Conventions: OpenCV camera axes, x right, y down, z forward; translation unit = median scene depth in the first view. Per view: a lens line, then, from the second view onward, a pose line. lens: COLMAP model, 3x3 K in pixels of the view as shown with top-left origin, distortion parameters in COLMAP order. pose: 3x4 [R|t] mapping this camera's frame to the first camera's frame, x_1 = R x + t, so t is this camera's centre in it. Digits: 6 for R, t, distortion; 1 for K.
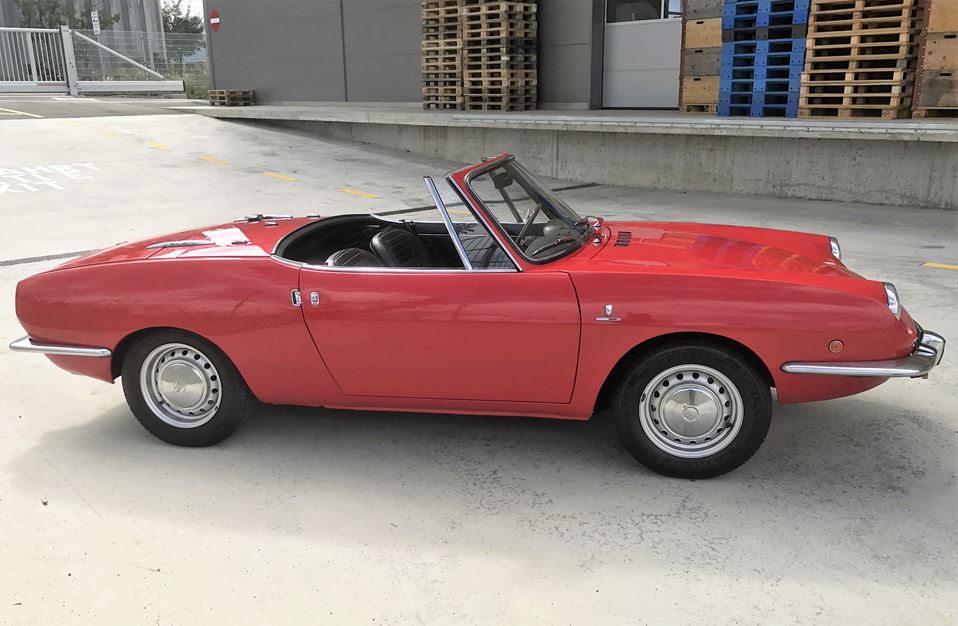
lens RADIAL K [[856.8, 0, 479.0], [0, 856.8, 313.0], [0, 0, 1]] dist [-0.000708, 0.003738]
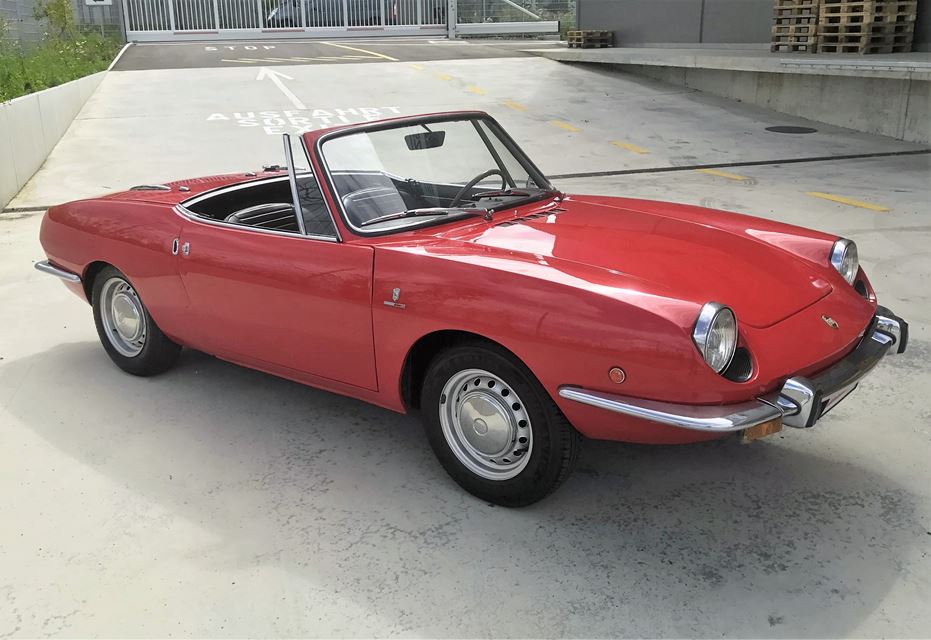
lens RADIAL K [[925.2, 0, 465.5], [0, 925.2, 320.0], [0, 0, 1]] dist [-0.000386, -0.002905]
pose [[0.874763, 0.132691, -0.466028, 0.140419], [-0.108490, 0.990992, 0.078519, -0.012666], [0.472249, -0.018126, 0.881279, 0.040116]]
